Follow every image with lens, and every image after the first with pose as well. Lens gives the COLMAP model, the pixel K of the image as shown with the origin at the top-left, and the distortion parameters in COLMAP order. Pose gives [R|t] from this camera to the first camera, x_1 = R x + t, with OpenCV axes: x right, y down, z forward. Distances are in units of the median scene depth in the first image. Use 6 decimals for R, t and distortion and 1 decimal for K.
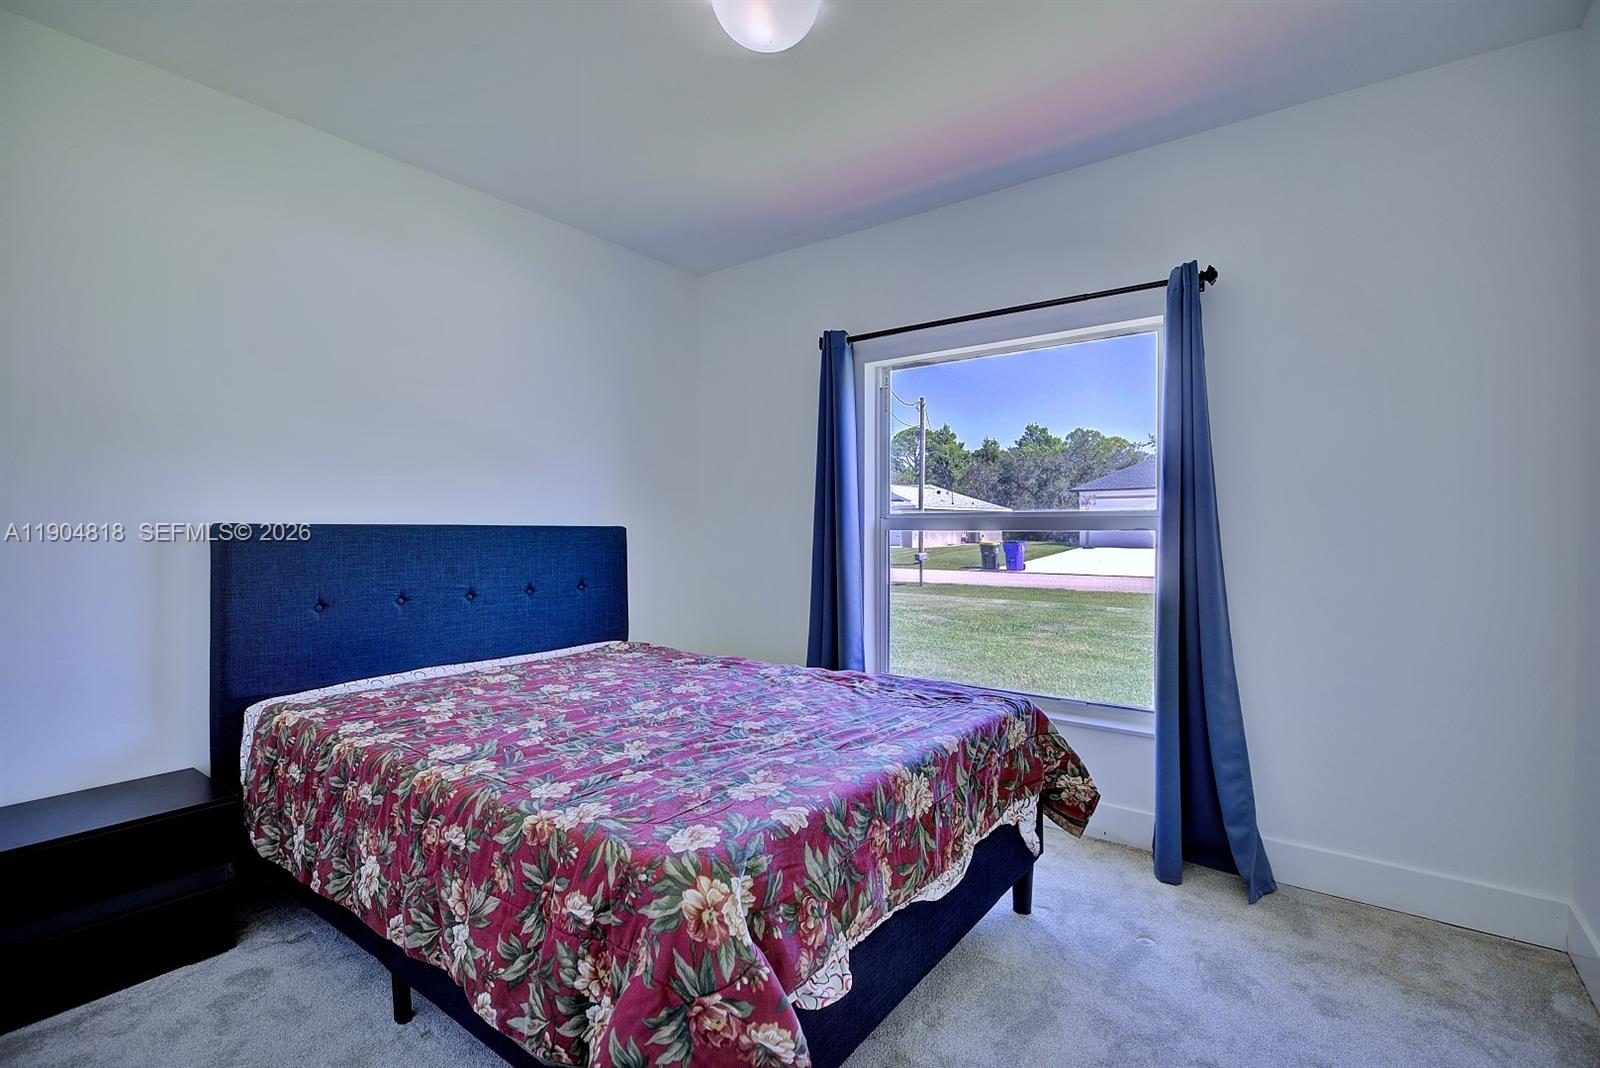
lens RADIAL K [[730.4, 0, 801.0], [0, 730.4, 531.5], [0, 0, 1]] dist [-0.003967, -0.001108]
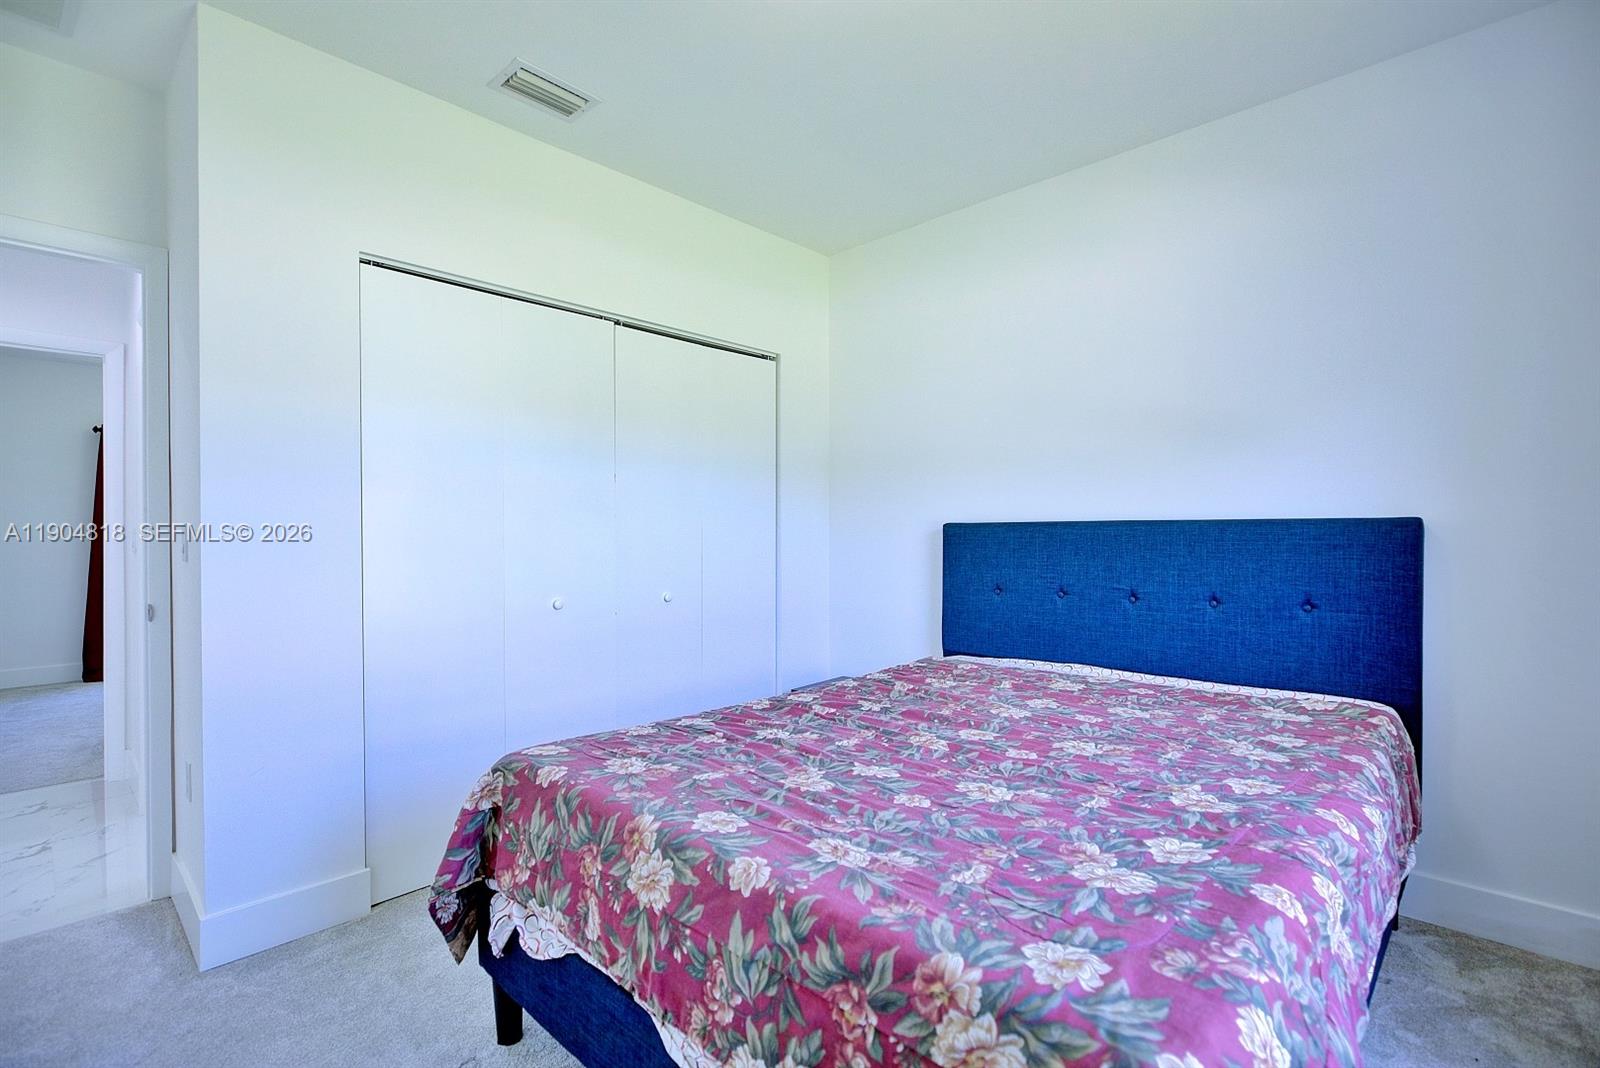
lens RADIAL K [[730.4, 0, 800.7], [0, 730.4, 535.0], [0, 0, 1]] dist [-0.003967, -0.001108]
pose [[-0.112323, 0.004994, -0.993659, 0.577883], [0.003933, 0.999982, 0.004582, 0.003700], [0.993664, -0.003394, -0.112340, 0.806651]]
